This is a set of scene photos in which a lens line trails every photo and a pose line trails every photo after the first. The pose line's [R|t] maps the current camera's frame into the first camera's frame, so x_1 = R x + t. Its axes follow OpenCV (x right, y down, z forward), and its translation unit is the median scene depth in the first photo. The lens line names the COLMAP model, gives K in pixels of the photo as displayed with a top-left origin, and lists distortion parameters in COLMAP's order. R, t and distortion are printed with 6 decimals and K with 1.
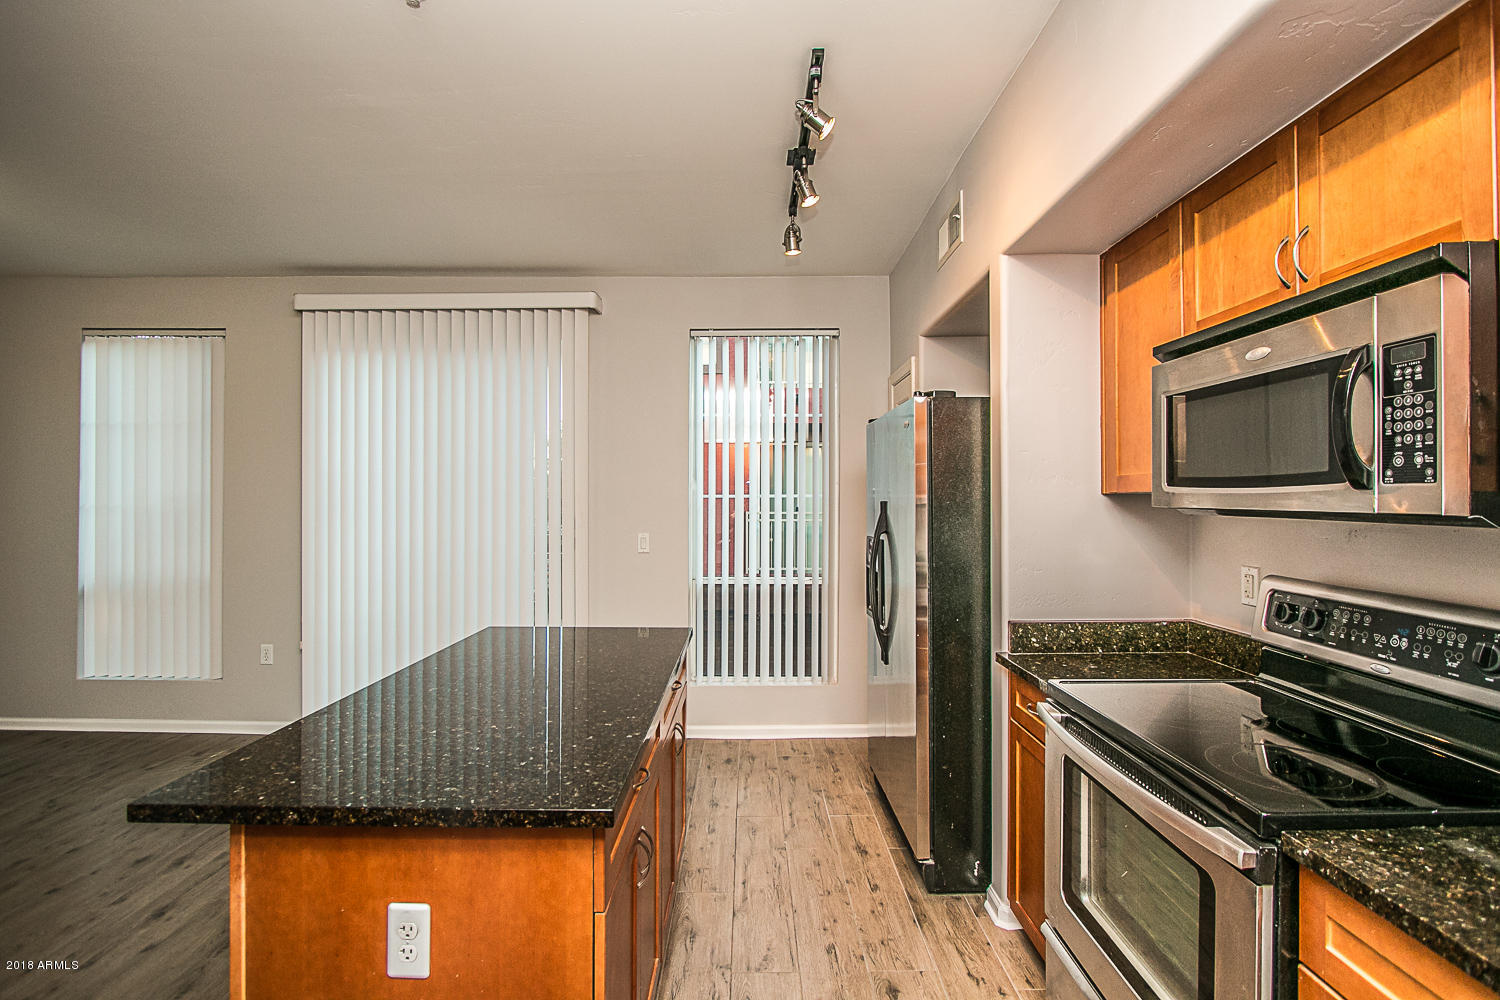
lens RADIAL K [[689.8, 0, 762.0], [0, 689.8, 502.4], [0, 0, 1]] dist [-0.017385, 0.003372]
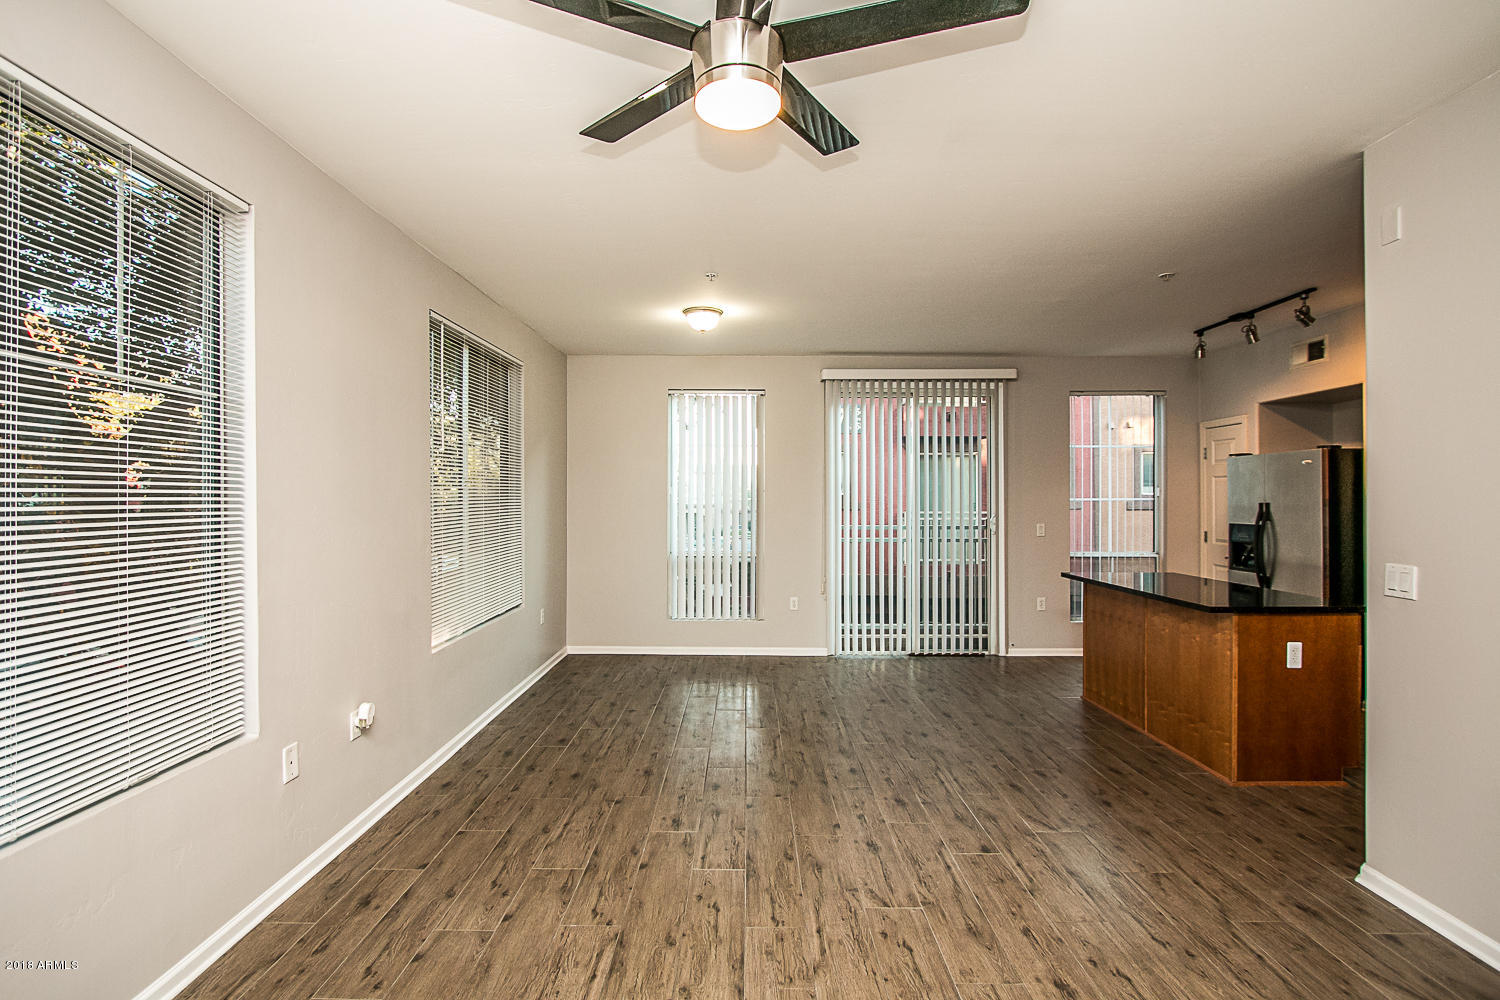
lens RADIAL K [[689.8, 0, 749.0], [0, 689.8, 498.9], [0, 0, 1]] dist [-0.017385, 0.003372]
pose [[0.999888, 0.000070, -0.014964, -1.256041], [-0.000181, 0.999972, -0.007421, 0.002860], [0.014963, 0.007423, 0.999860, -0.862851]]
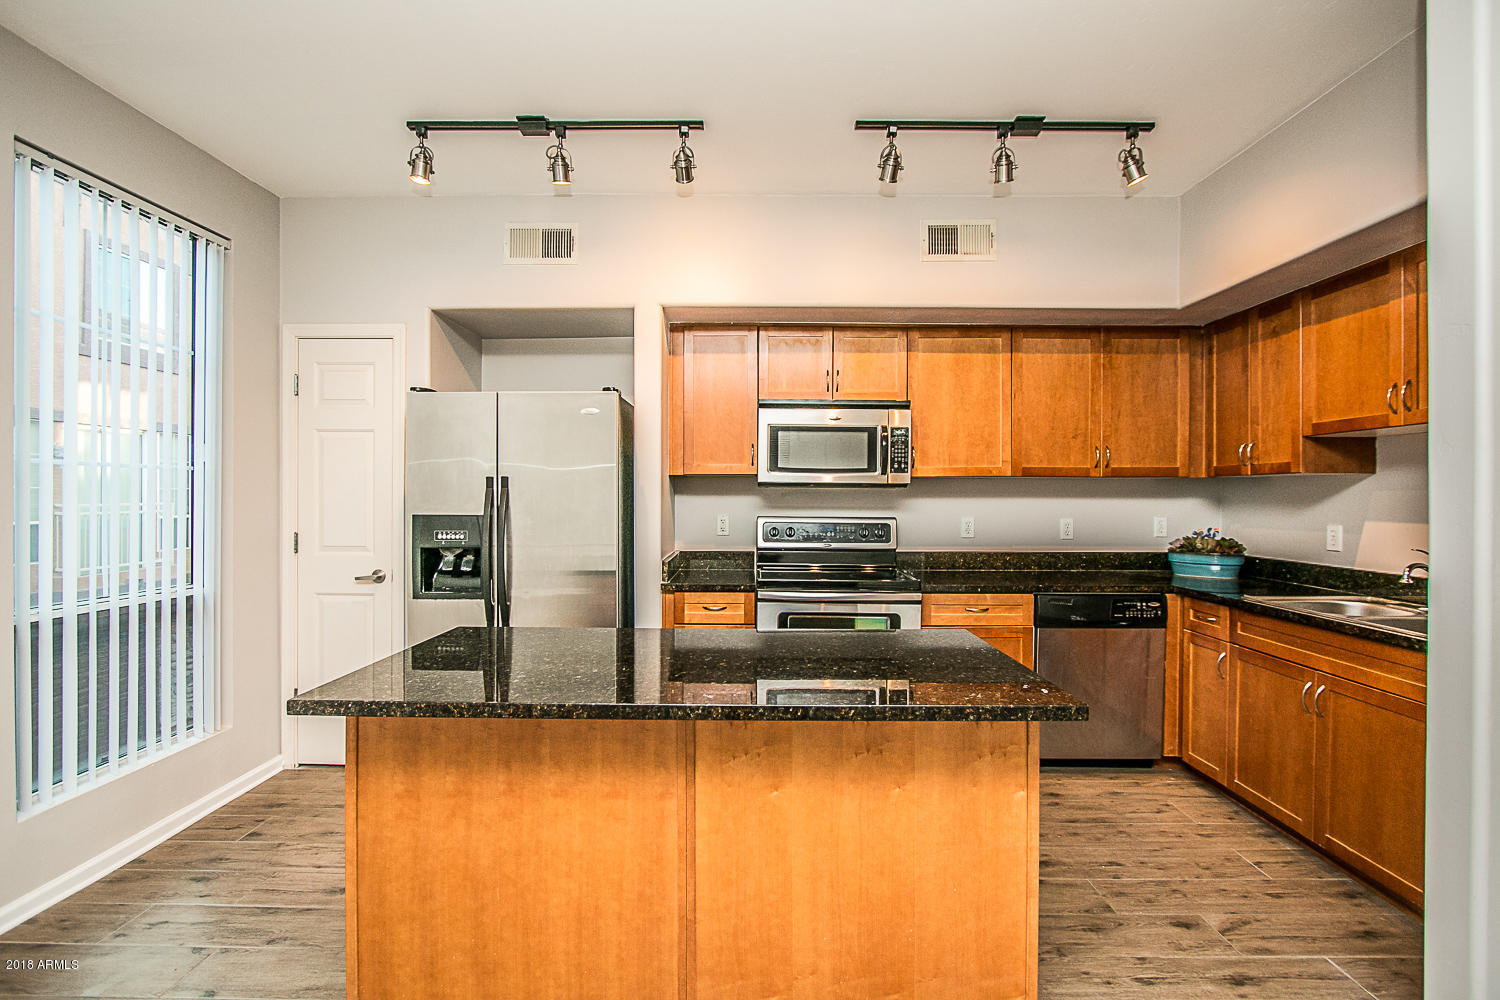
lens RADIAL K [[689.8, 0, 745.2], [0, 689.8, 501.8], [0, 0, 1]] dist [-0.017385, 0.003372]
pose [[0.027874, -0.002770, 0.999608, -0.940281], [0.002256, 0.999994, 0.002708, 0.038959], [-0.999609, 0.002180, 0.027880, 0.682779]]
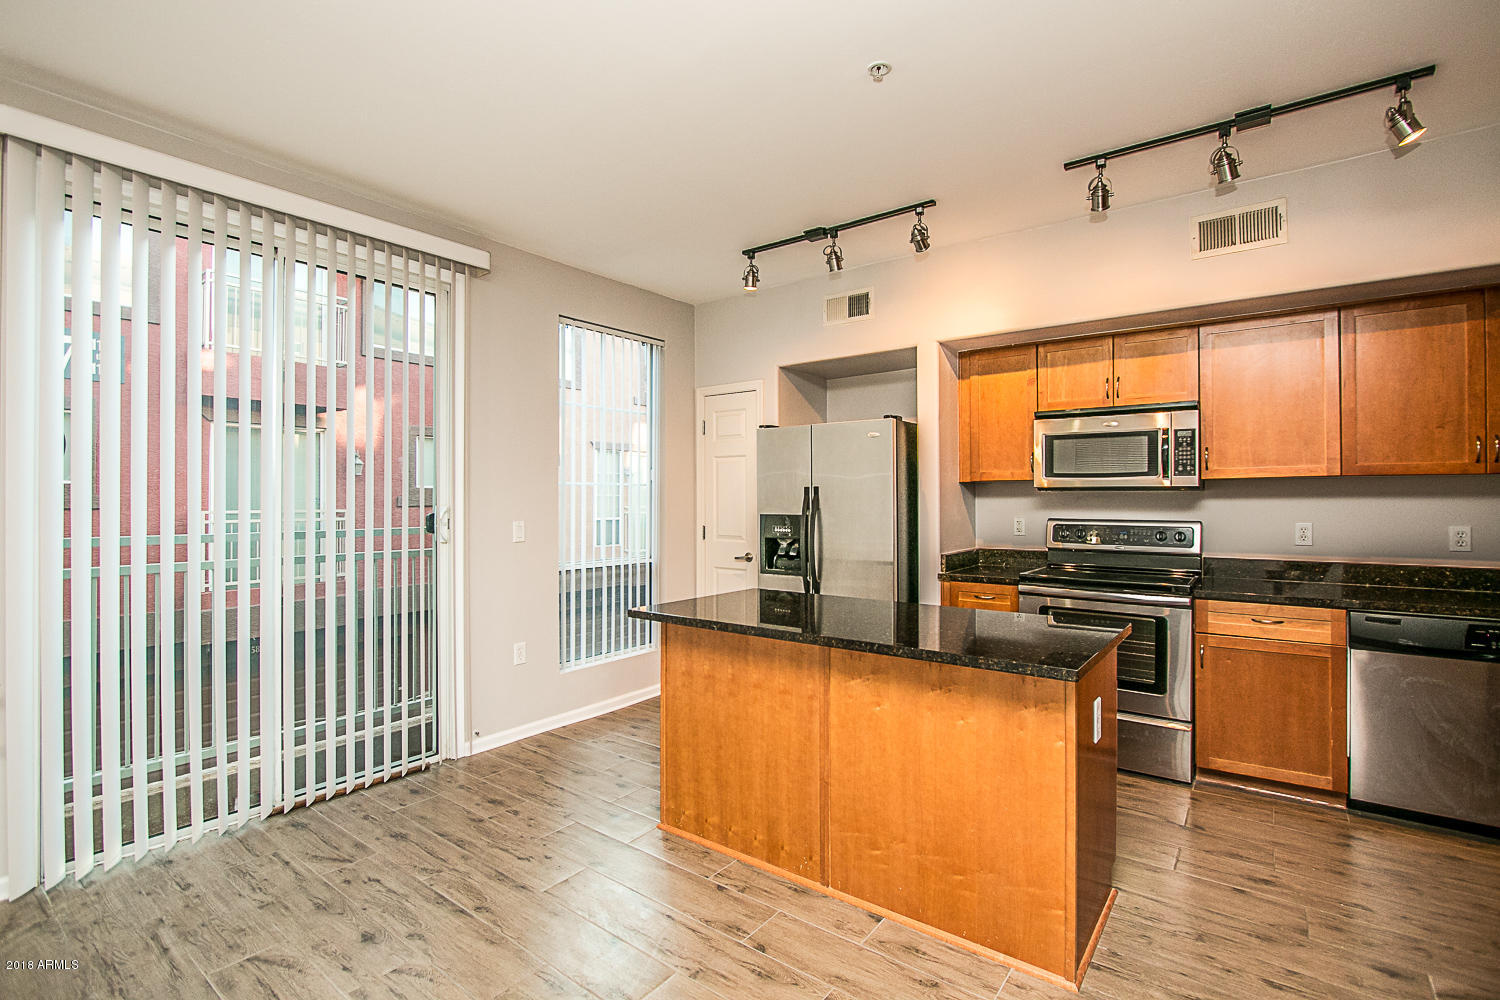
lens RADIAL K [[689.8, 0, 752.1], [0, 689.8, 495.9], [0, 0, 1]] dist [-0.017385, 0.003372]
pose [[0.615351, 0.005770, 0.788232, -1.121005], [0.004571, 0.999930, -0.010888, 0.036147], [-0.788240, 0.010303, 0.615282, 0.269524]]
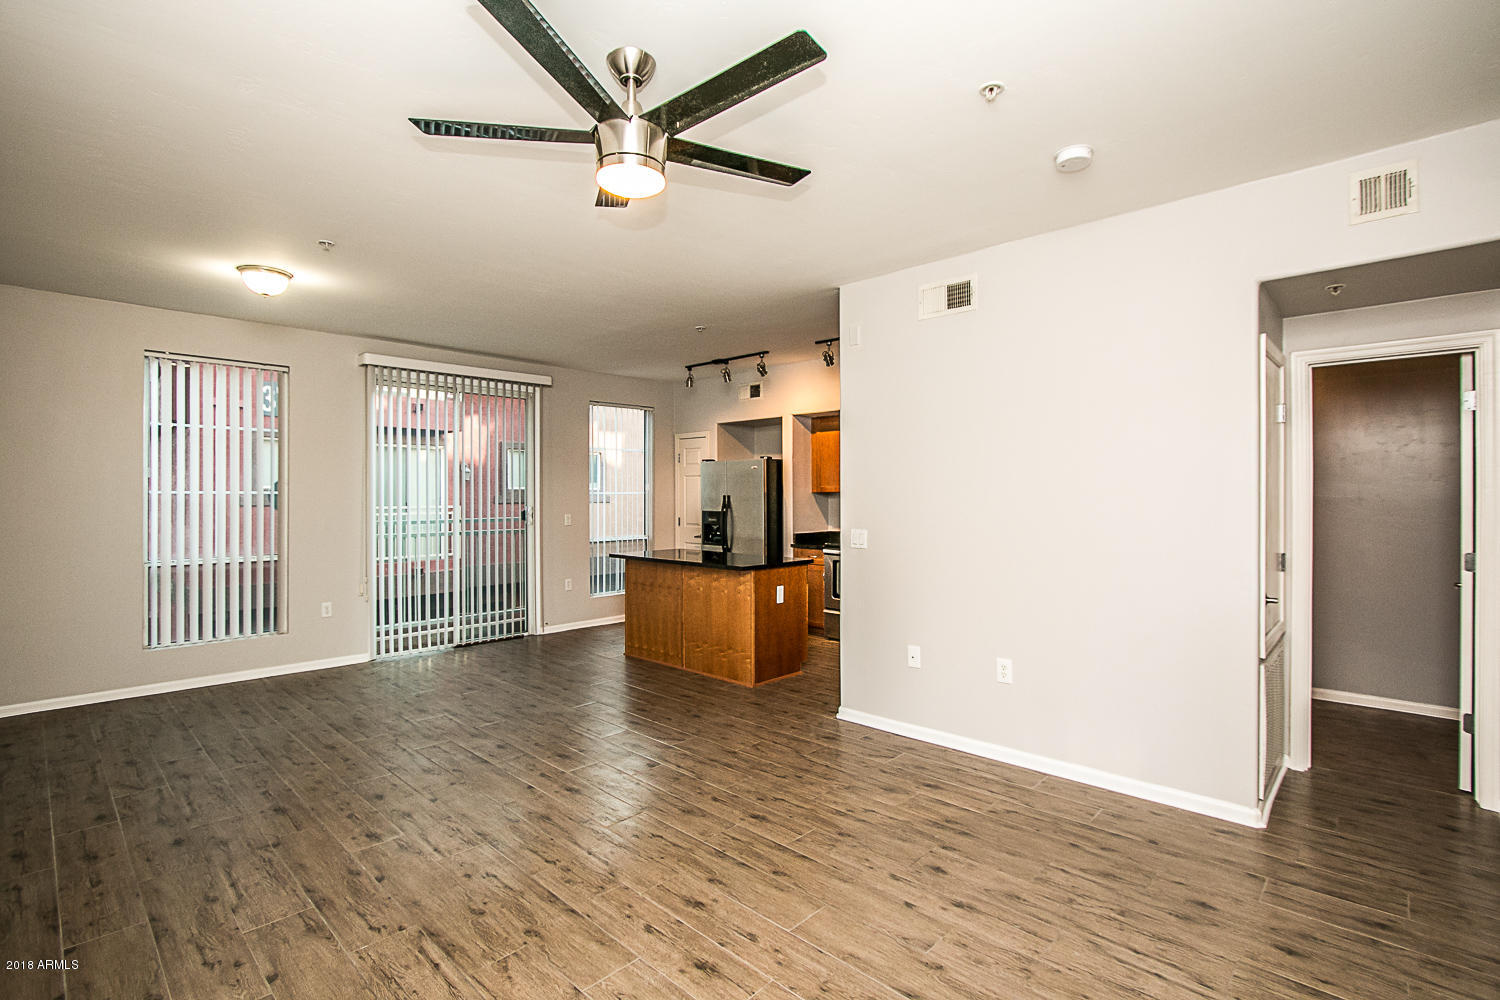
lens RADIAL K [[689.8, 0, 744.0], [0, 689.8, 505.7], [0, 0, 1]] dist [-0.017385, 0.003372]
pose [[0.702580, -0.013990, 0.711468, -1.742726], [0.006319, 0.999890, 0.013421, 0.002908], [-0.711577, -0.004934, 0.702591, -0.885410]]
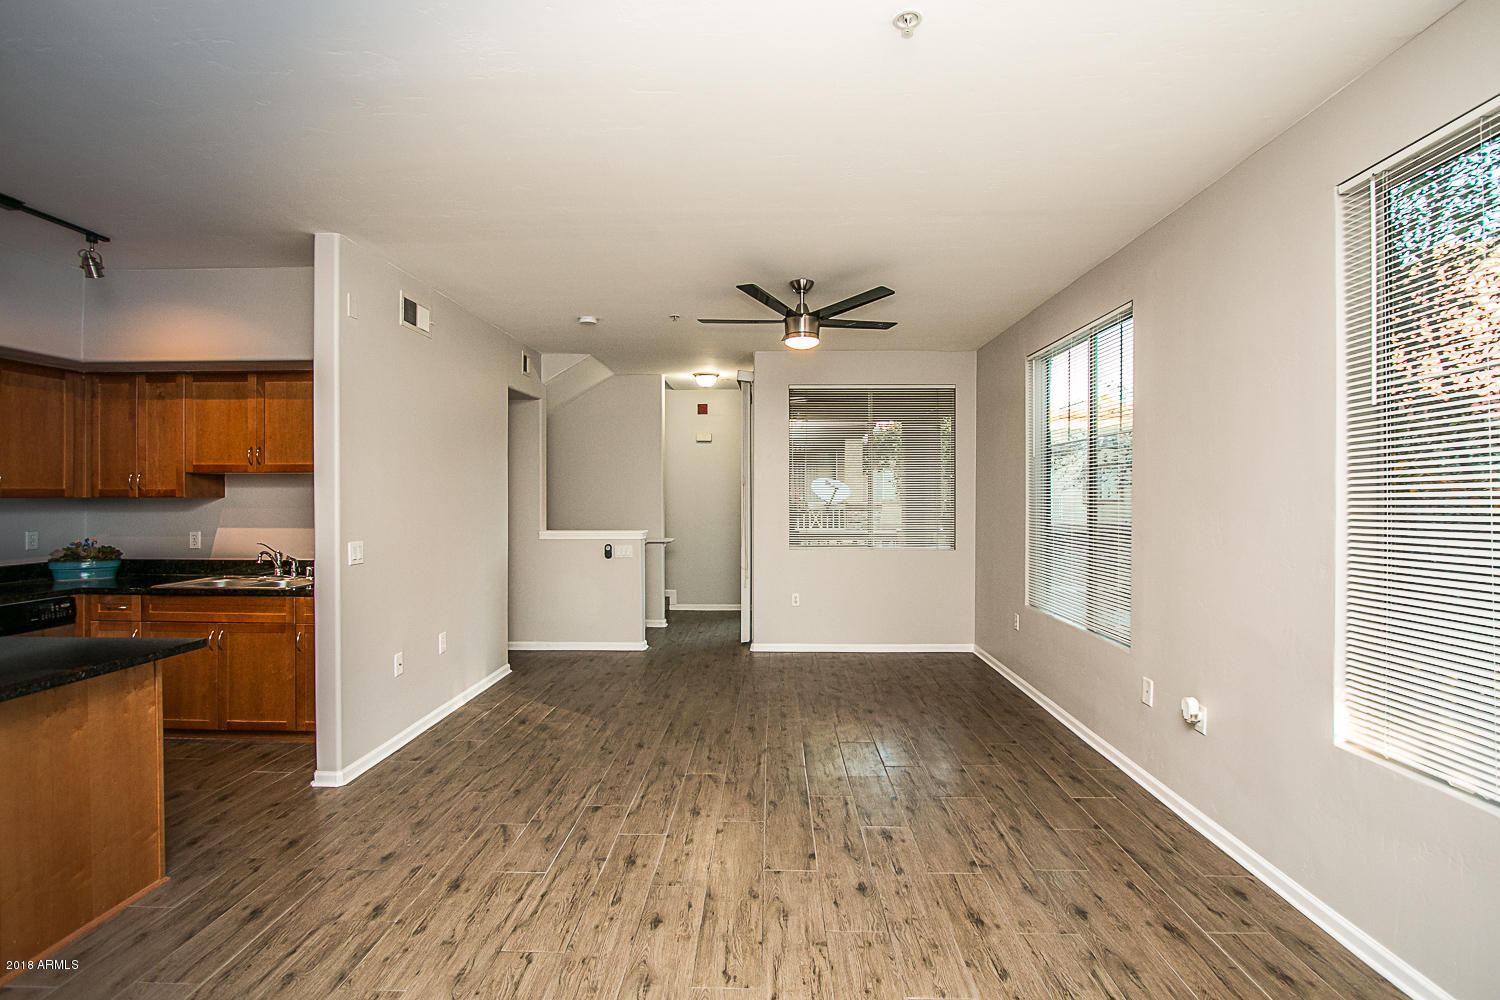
lens RADIAL K [[689.8, 0, 756.3], [0, 689.8, 502.6], [0, 0, 1]] dist [-0.017385, 0.003372]
pose [[-0.999144, 0.002042, 0.041307, -1.233564], [0.002663, 0.999884, 0.014989, -0.010038], [-0.041271, 0.015086, -0.999034, 1.372152]]
